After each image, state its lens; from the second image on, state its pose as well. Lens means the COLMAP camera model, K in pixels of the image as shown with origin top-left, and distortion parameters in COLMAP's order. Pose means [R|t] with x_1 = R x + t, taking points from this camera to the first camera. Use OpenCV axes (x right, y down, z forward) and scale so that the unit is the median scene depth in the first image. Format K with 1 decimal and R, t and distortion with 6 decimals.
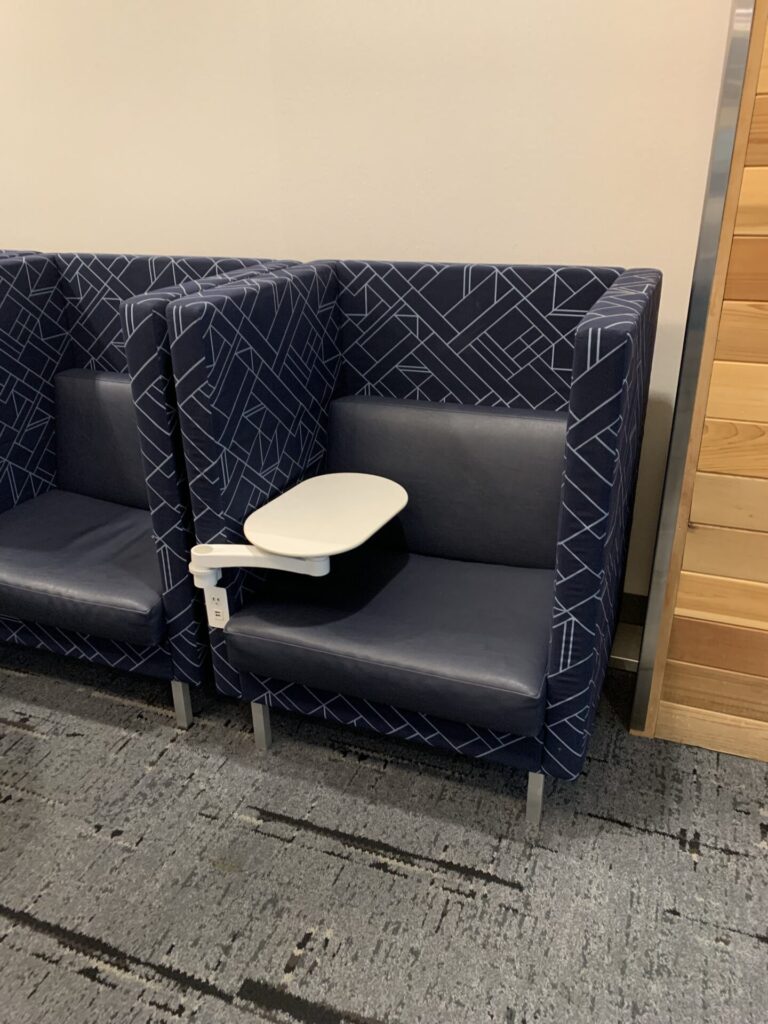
lens RADIAL K [[776.6, 0, 384.0], [0, 776.6, 512.0], [0, 0, 1]] dist [0.008926, -0.004667]
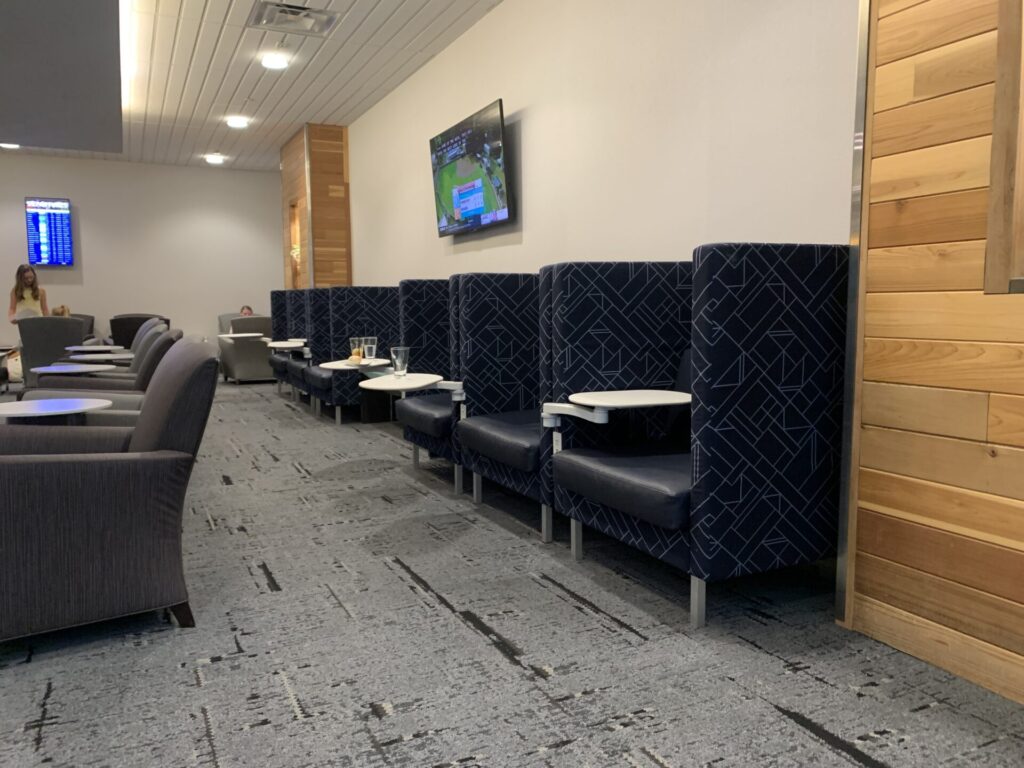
lens RADIAL K [[768.5, 0, 512.0], [0, 768.5, 384.0], [0, 0, 1]] dist [0.000353, -0.000246]
pose [[0.736830, 0.070954, -0.672344, 0.822287], [-0.270837, 0.942172, -0.197384, 0.357184], [0.619458, 0.327534, 0.713437, -0.262793]]
